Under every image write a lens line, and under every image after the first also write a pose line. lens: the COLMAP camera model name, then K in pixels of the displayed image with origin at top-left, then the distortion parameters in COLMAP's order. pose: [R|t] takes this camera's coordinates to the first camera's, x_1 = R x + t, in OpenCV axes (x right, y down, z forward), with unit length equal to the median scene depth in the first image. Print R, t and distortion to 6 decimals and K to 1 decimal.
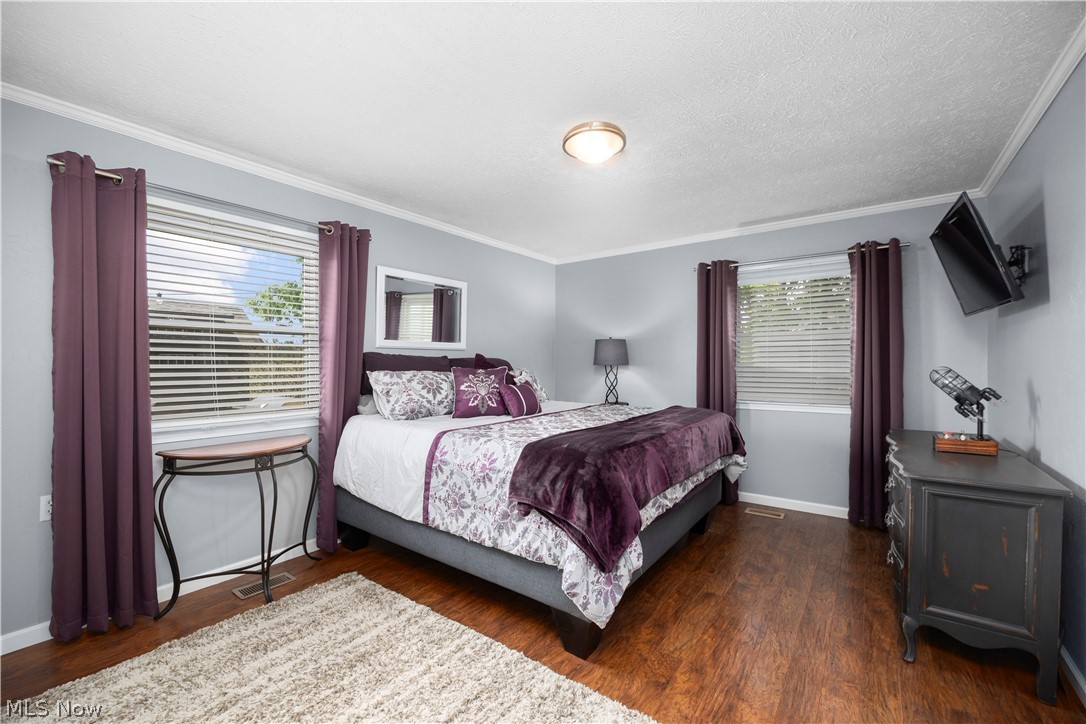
lens RADIAL K [[454.5, 0, 543.0], [0, 454.5, 362.0], [0, 0, 1]] dist [-0.000867, -0.000050]
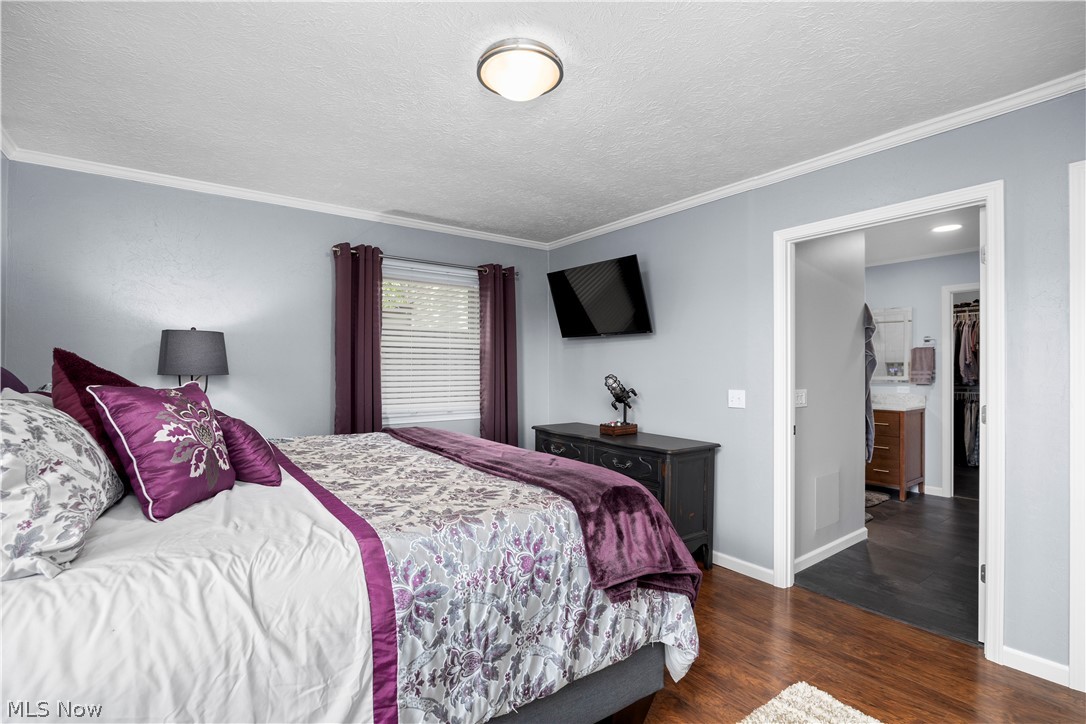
lens RADIAL K [[515.5, 0, 543.0], [0, 515.5, 362.0], [0, 0, 1]] dist [-0.029486, -0.000027]
pose [[0.283250, 0.016930, 0.958897, -0.520625], [-0.002236, 0.999853, -0.016993, -0.001162], [-0.959044, 0.002669, 0.283246, 0.575385]]
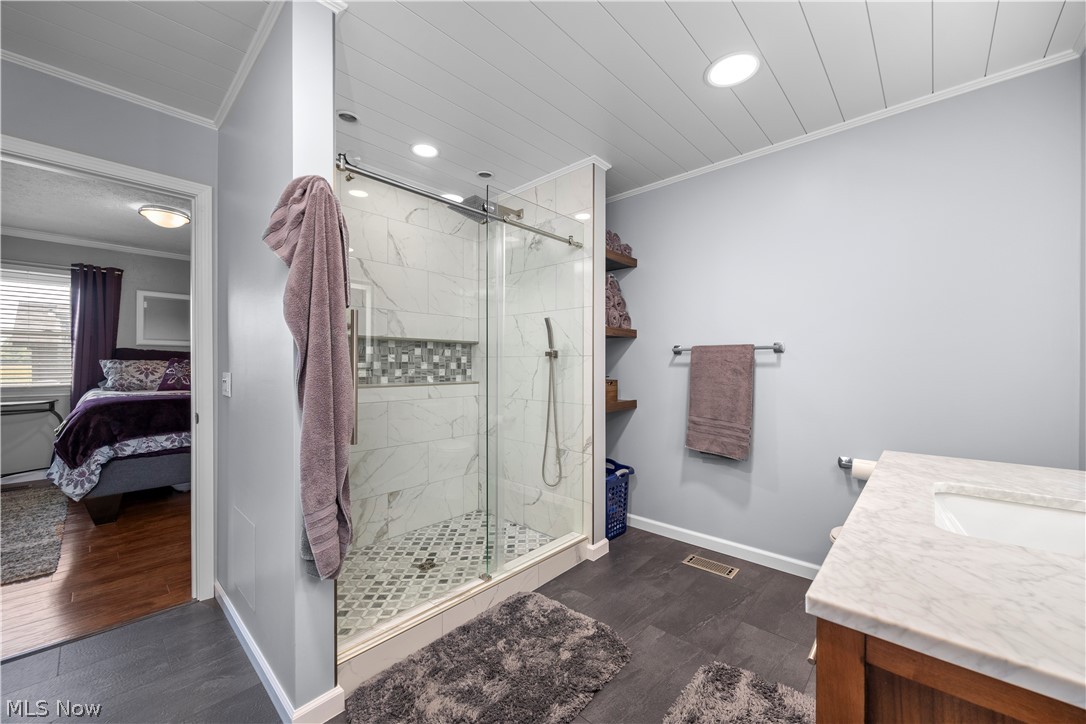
lens RADIAL K [[427.0, 0, 543.0], [0, 427.0, 362.0], [0, 0, 1]] dist [-0.001419, -0.000232]
pose [[0.992176, 0.006570, -0.124677, 1.266187], [-0.006875, 0.999974, -0.002016, 0.019880], [0.124661, 0.002858, 0.992195, -0.250779]]
